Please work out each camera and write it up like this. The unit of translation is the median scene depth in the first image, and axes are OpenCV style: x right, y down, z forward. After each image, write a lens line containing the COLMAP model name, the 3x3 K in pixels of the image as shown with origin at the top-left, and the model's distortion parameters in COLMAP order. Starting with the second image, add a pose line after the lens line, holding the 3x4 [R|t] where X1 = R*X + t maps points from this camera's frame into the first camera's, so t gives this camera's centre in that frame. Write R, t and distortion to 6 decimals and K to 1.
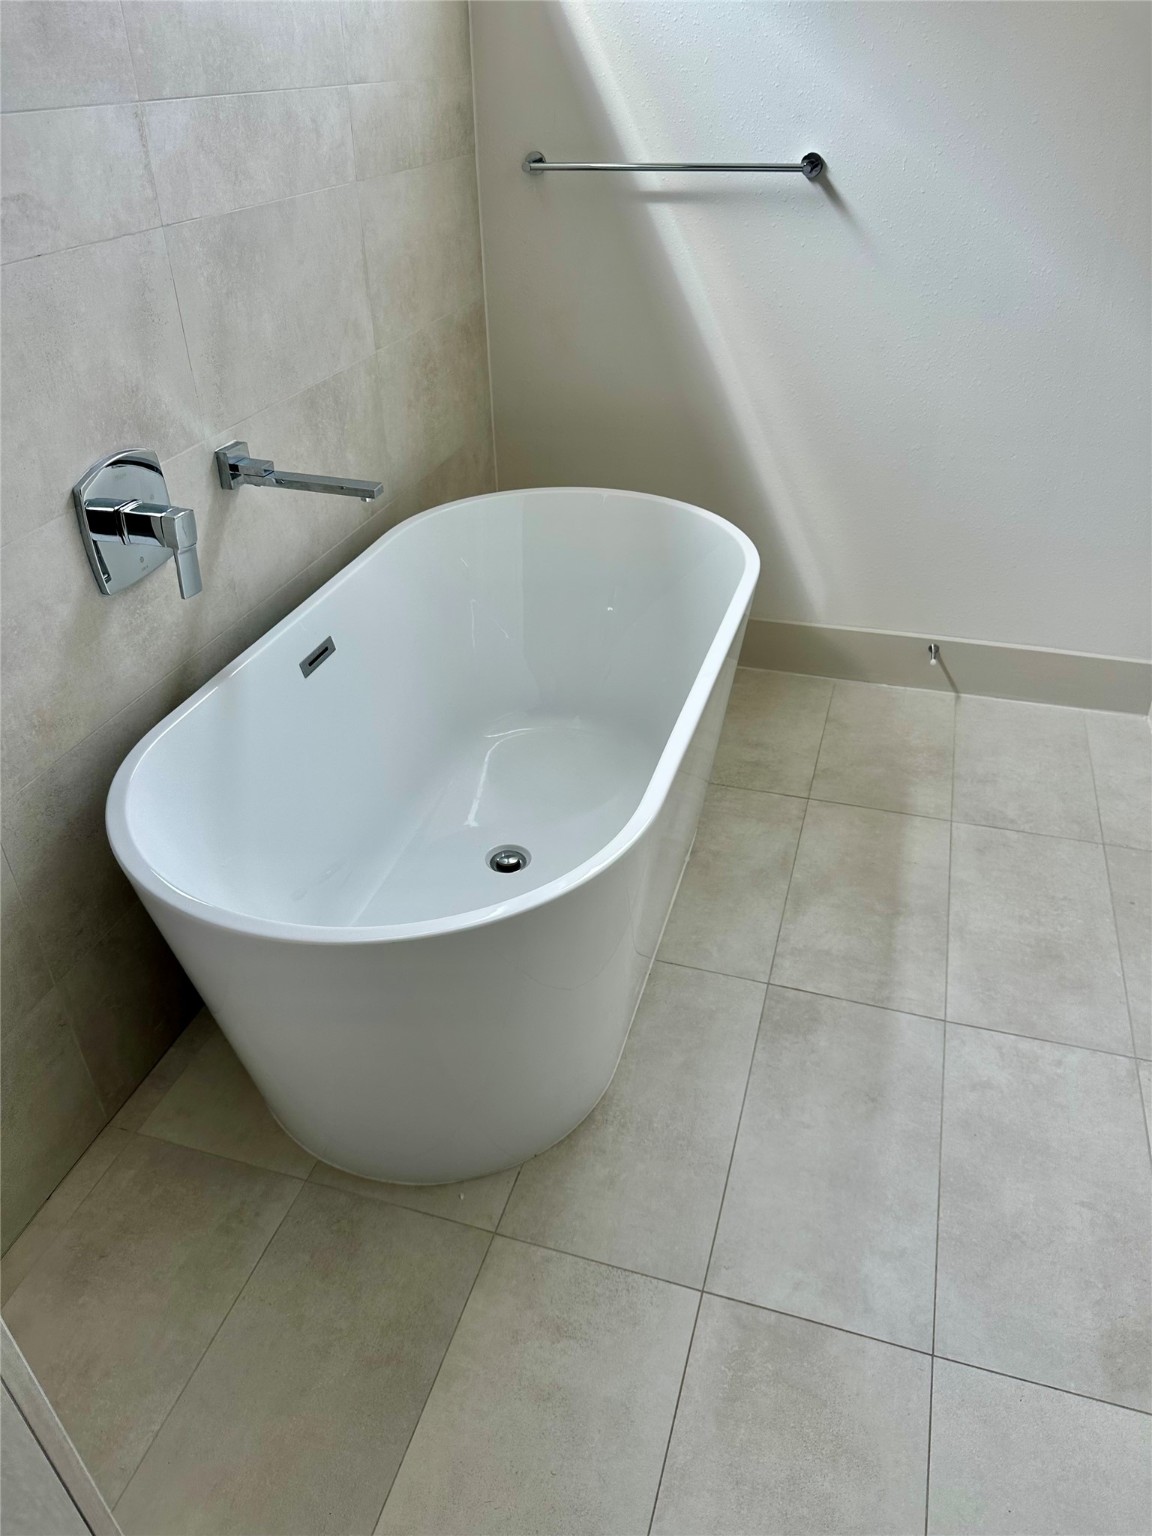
lens RADIAL K [[1087.3, 0, 570.5], [0, 1087.3, 762.2], [0, 0, 1]] dist [0.005179, -0.001351]
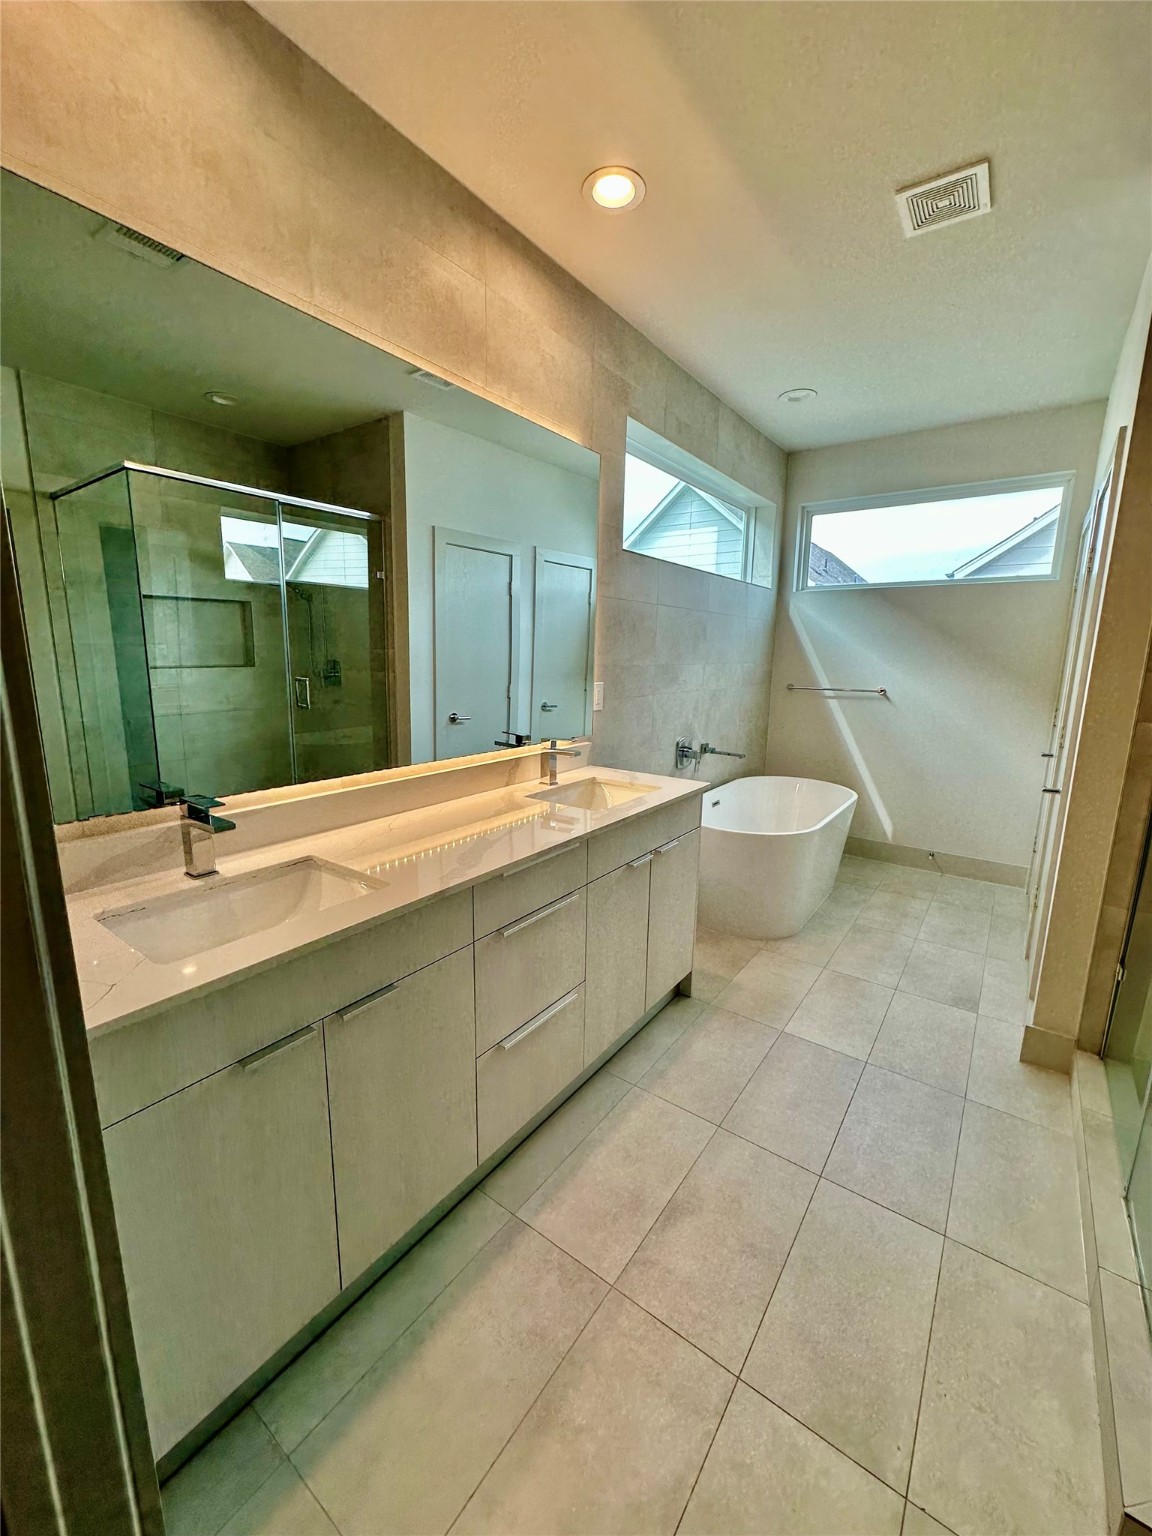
lens RADIAL K [[613.8, 0, 569.6], [0, 613.8, 764.2], [0, 0, 1]] dist [-0.007016, -0.000573]
pose [[0.943202, 0.090243, -0.319727, -0.056491], [-0.208256, 0.910441, -0.357388, 0.557164], [0.258841, 0.403674, 0.877524, -0.848211]]
